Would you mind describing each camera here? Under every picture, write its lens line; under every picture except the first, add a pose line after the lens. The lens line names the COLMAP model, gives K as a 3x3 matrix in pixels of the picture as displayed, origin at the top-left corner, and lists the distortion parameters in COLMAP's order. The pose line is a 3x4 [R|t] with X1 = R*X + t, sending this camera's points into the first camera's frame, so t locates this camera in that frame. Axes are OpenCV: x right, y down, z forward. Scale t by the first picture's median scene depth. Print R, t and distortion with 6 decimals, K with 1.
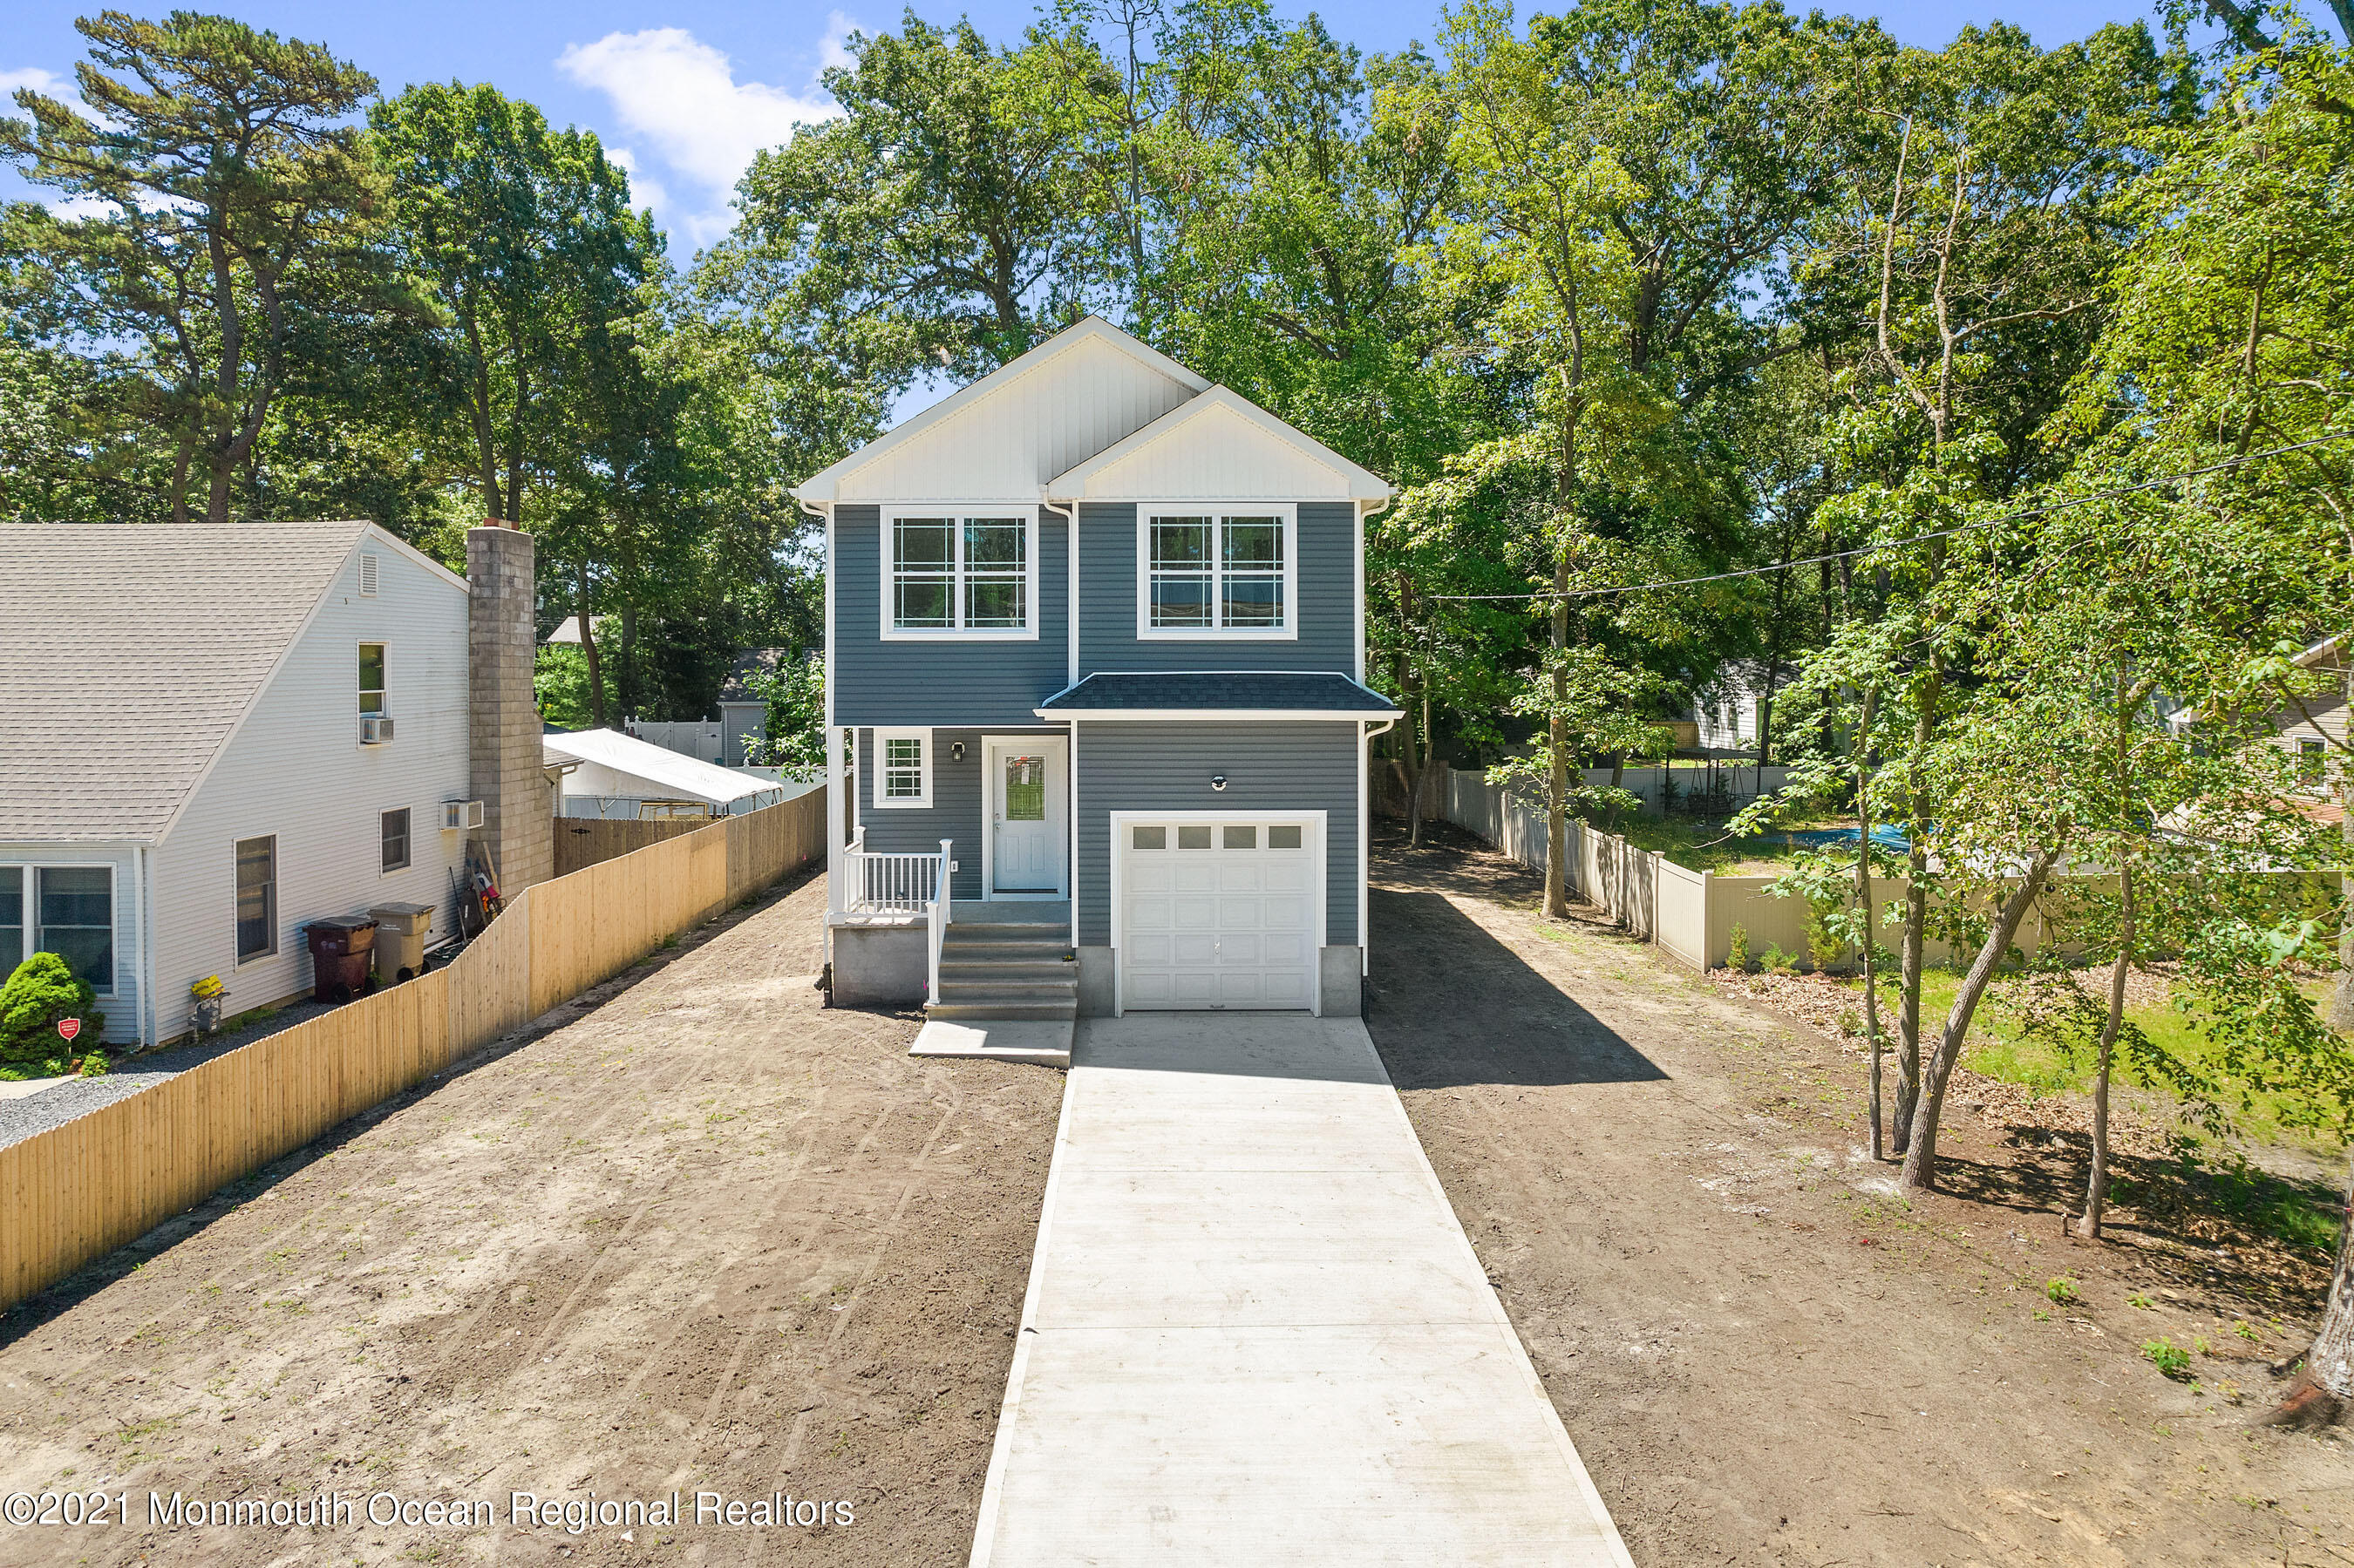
lens RADIAL K [[1528.5, 0, 1177.2], [0, 1528.5, 665.3], [0, 0, 1]] dist [-0.073993, 0.051276]
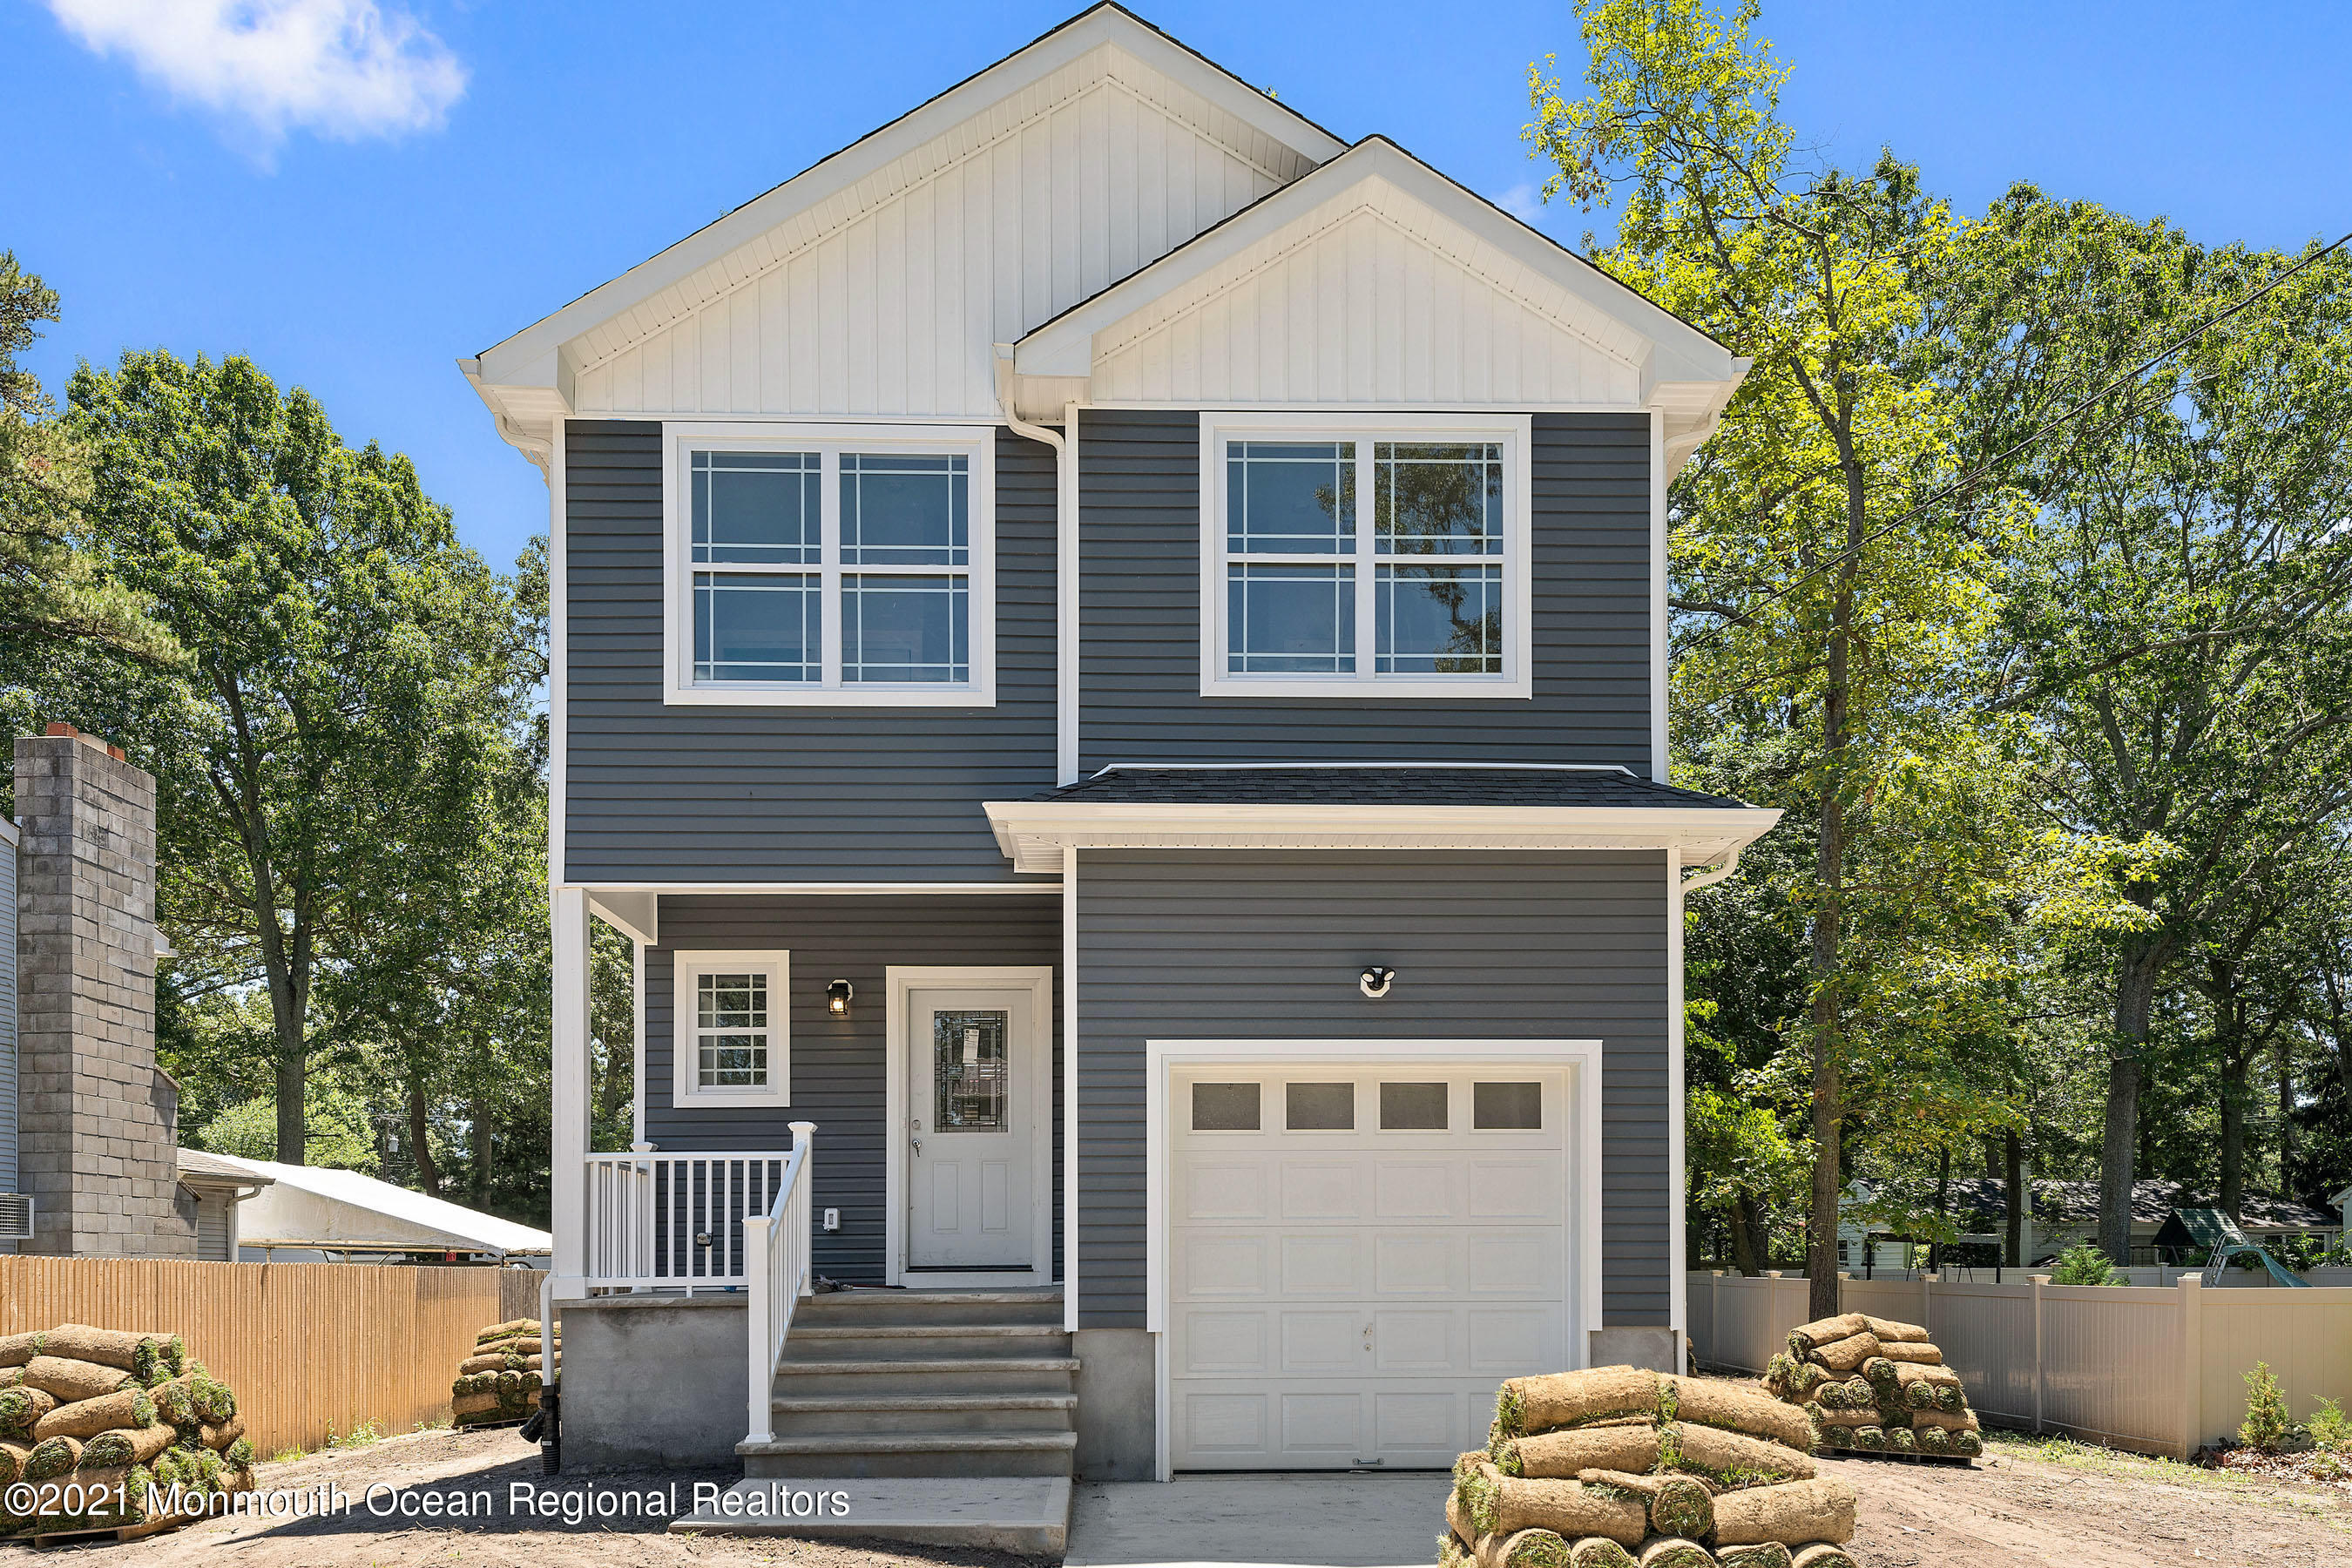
lens RADIAL K [[1677.2, 0, 1177.7], [0, 1677.2, 1271.9], [0, 0, 1]] dist [0.009385, 0.003921]
pose [[0.999930, -0.000109, 0.011858, -0.039333], [0.000211, 0.999963, -0.008595, 0.167918], [-0.011856, 0.008597, 0.999893, 0.471404]]
